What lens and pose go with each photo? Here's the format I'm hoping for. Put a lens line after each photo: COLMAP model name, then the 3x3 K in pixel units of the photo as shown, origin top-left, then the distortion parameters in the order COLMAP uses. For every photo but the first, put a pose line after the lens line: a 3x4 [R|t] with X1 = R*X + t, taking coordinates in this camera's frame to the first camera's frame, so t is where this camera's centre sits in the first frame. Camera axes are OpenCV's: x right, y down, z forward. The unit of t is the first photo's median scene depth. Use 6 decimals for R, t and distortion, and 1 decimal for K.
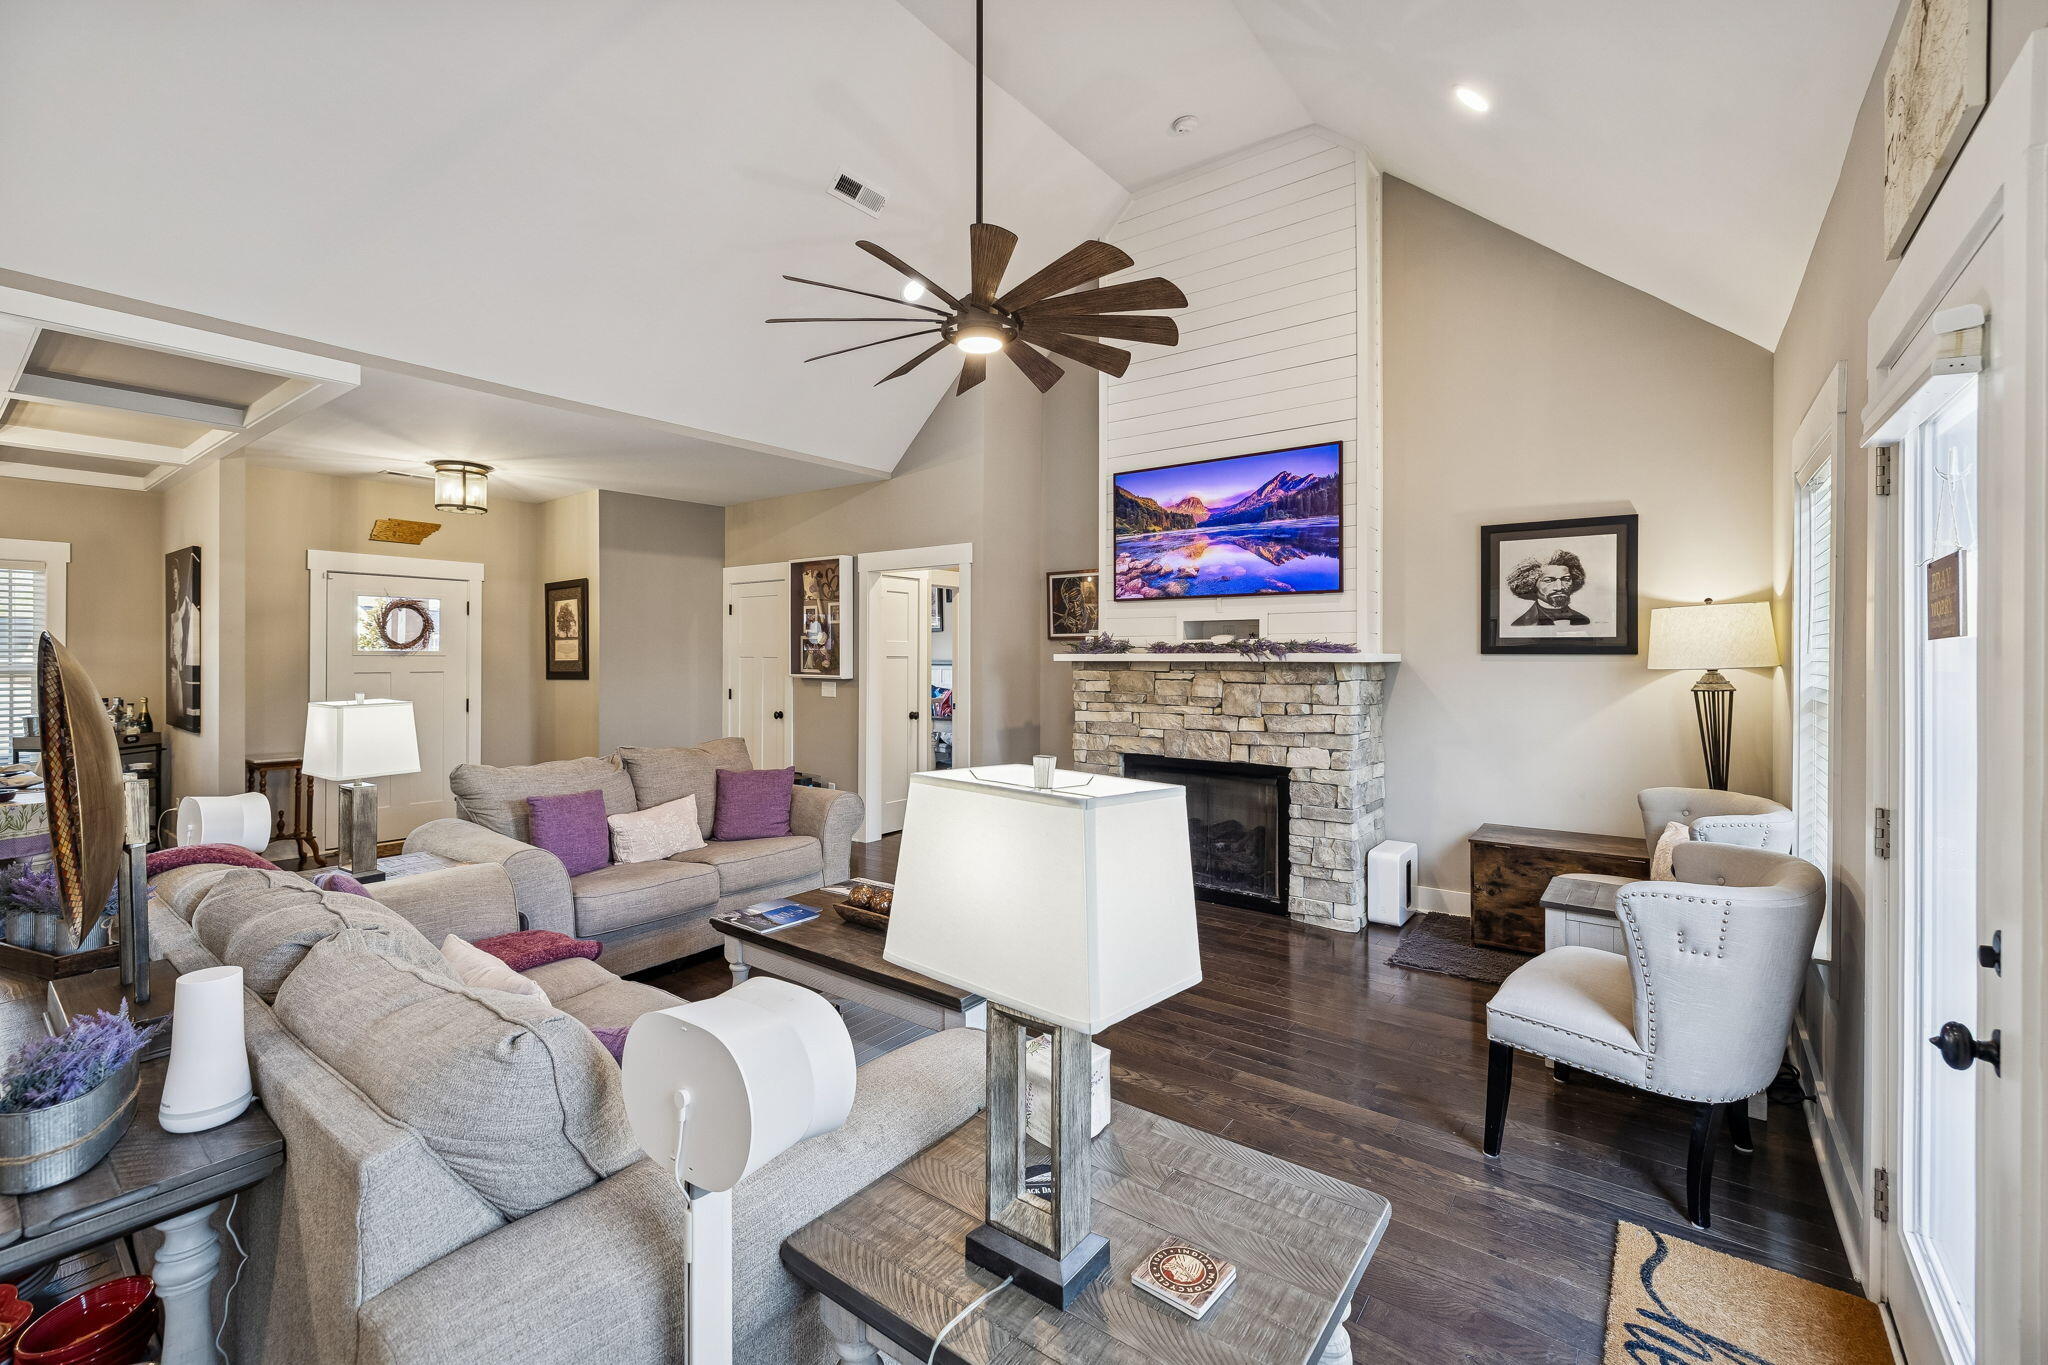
lens RADIAL K [[856.9, 0, 1029.2], [0, 856.9, 656.0], [0, 0, 1]] dist [0.001121, 0.000073]
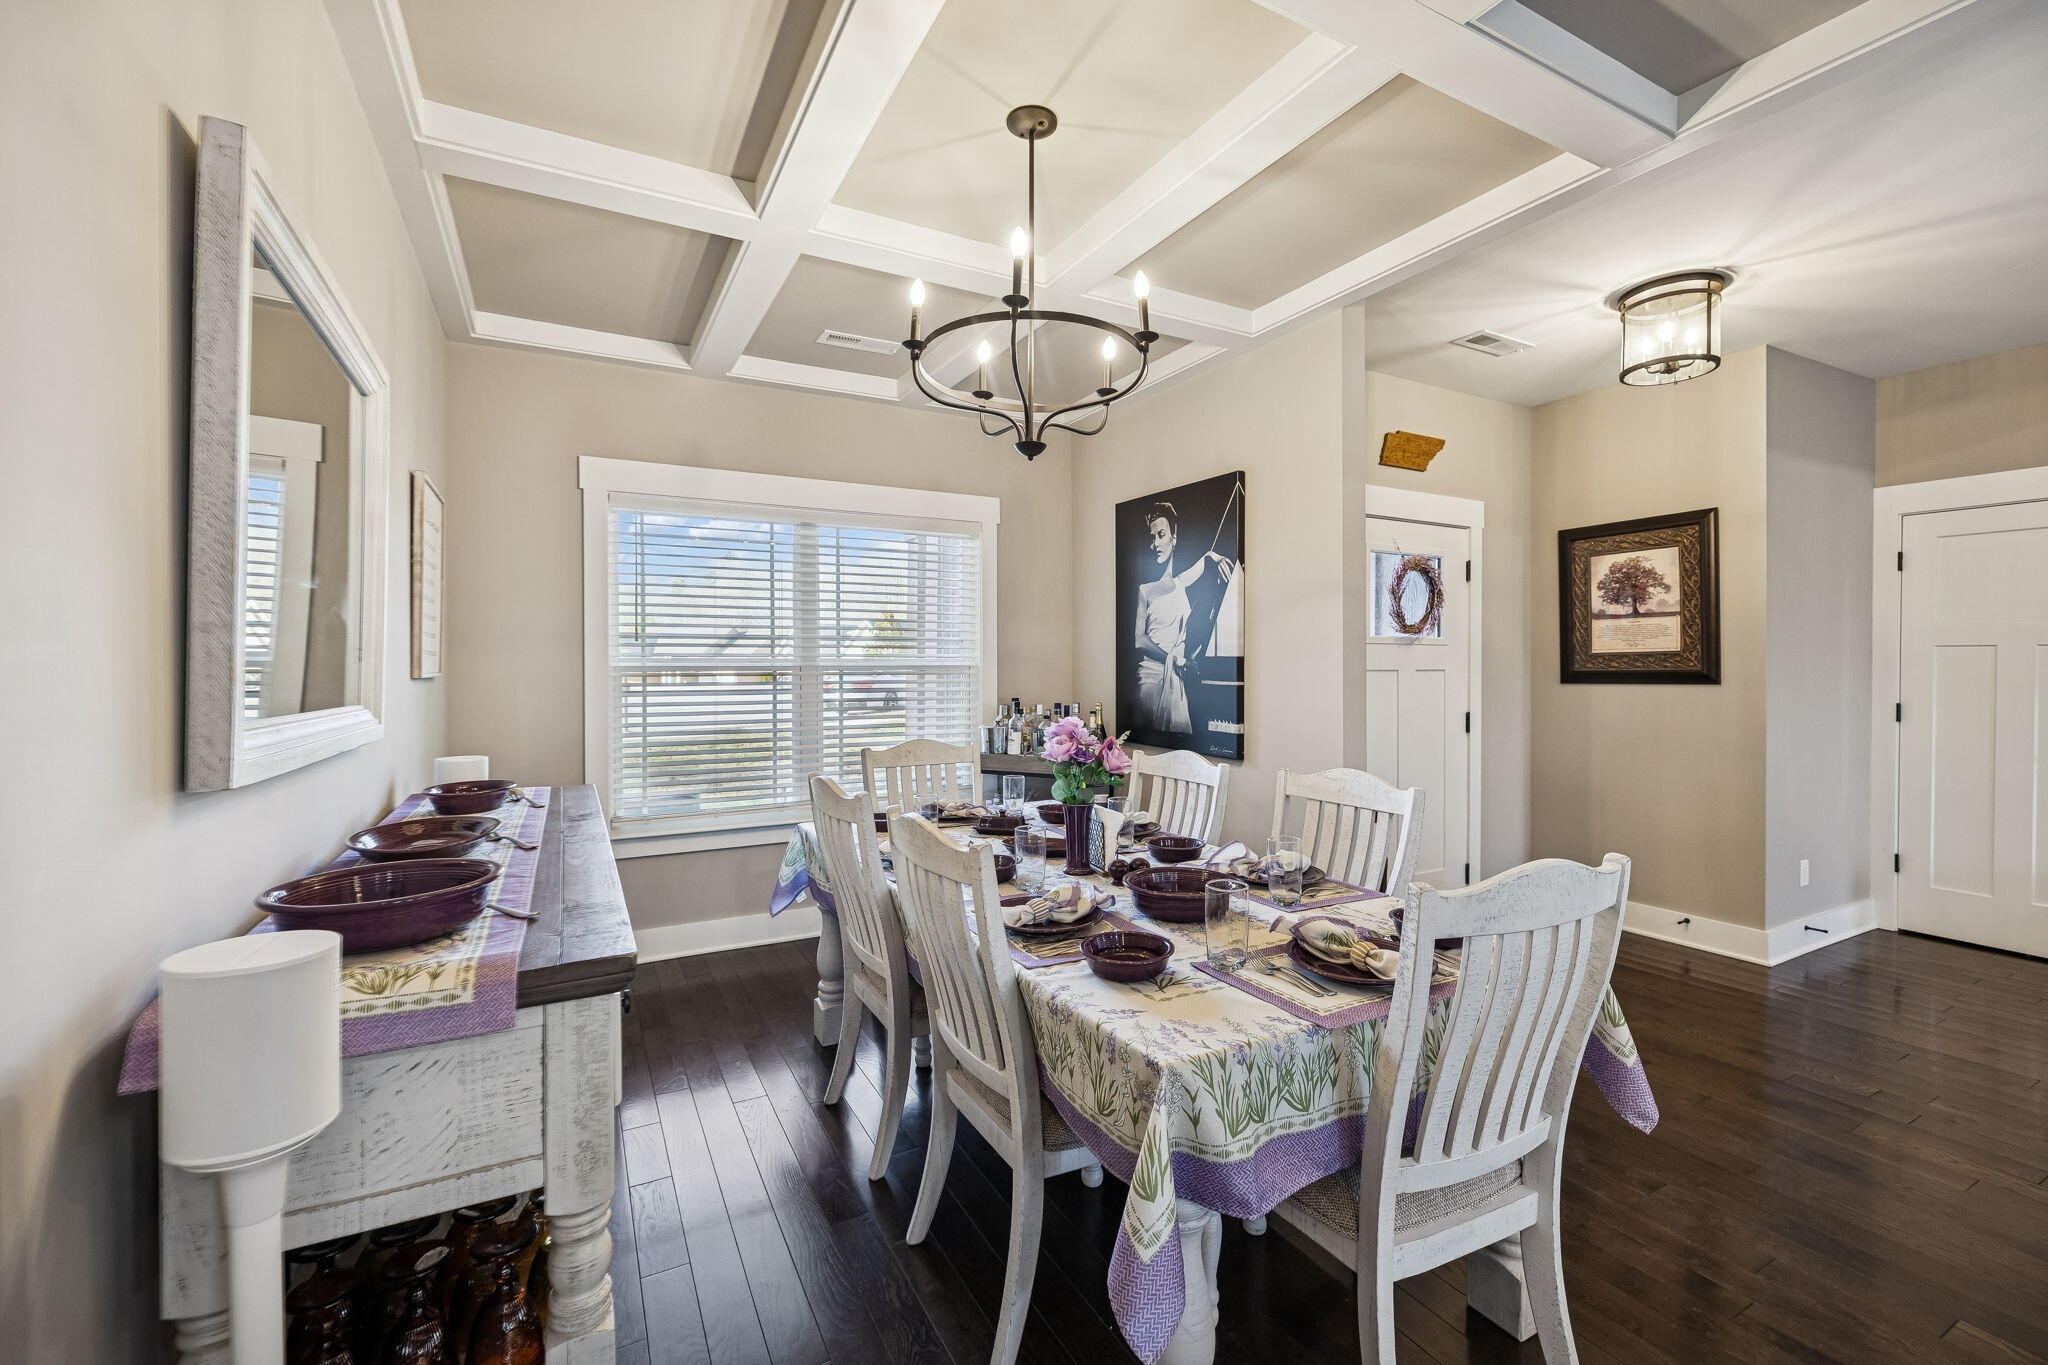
lens RADIAL K [[856.9, 0, 1023.0], [0, 856.9, 666.6], [0, 0, 1]] dist [0.001121, 0.000073]
pose [[0.904891, 0.000752, -0.425643, -0.792554], [-0.000279, 0.999999, 0.001176, 0.017186], [0.425643, -0.000945, 0.904891, 0.324416]]
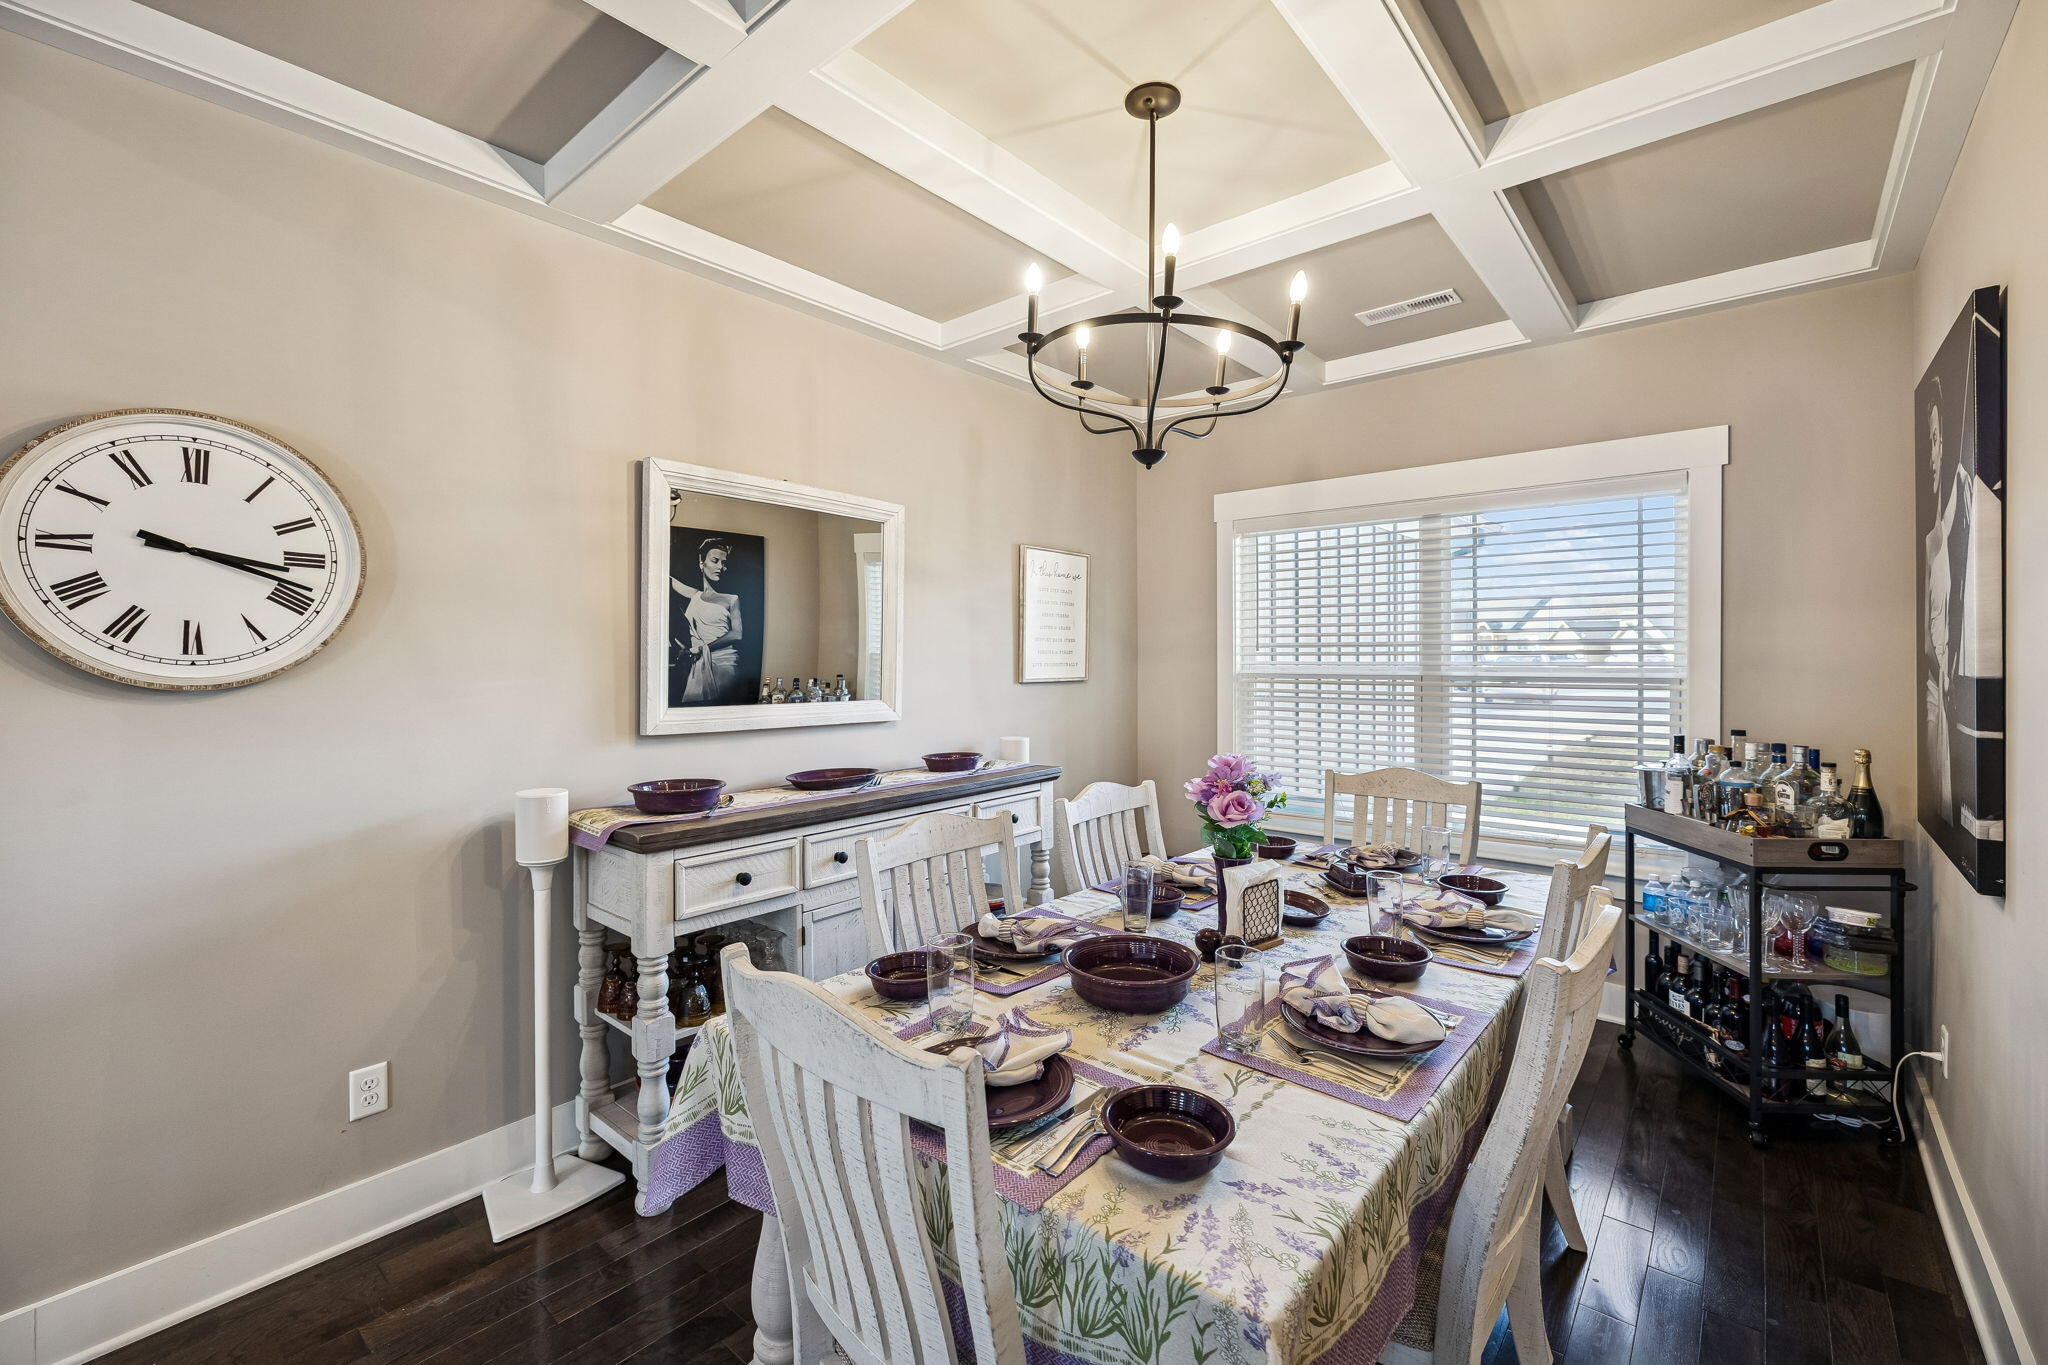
lens RADIAL K [[856.9, 0, 1019.4], [0, 856.9, 656.0], [0, 0, 1]] dist [0.001121, 0.000073]
pose [[-0.068767, 0.000858, -0.997632, -0.600532], [-0.000456, 0.999999, 0.000891, 0.002800], [0.997633, 0.000516, -0.068766, 0.632390]]
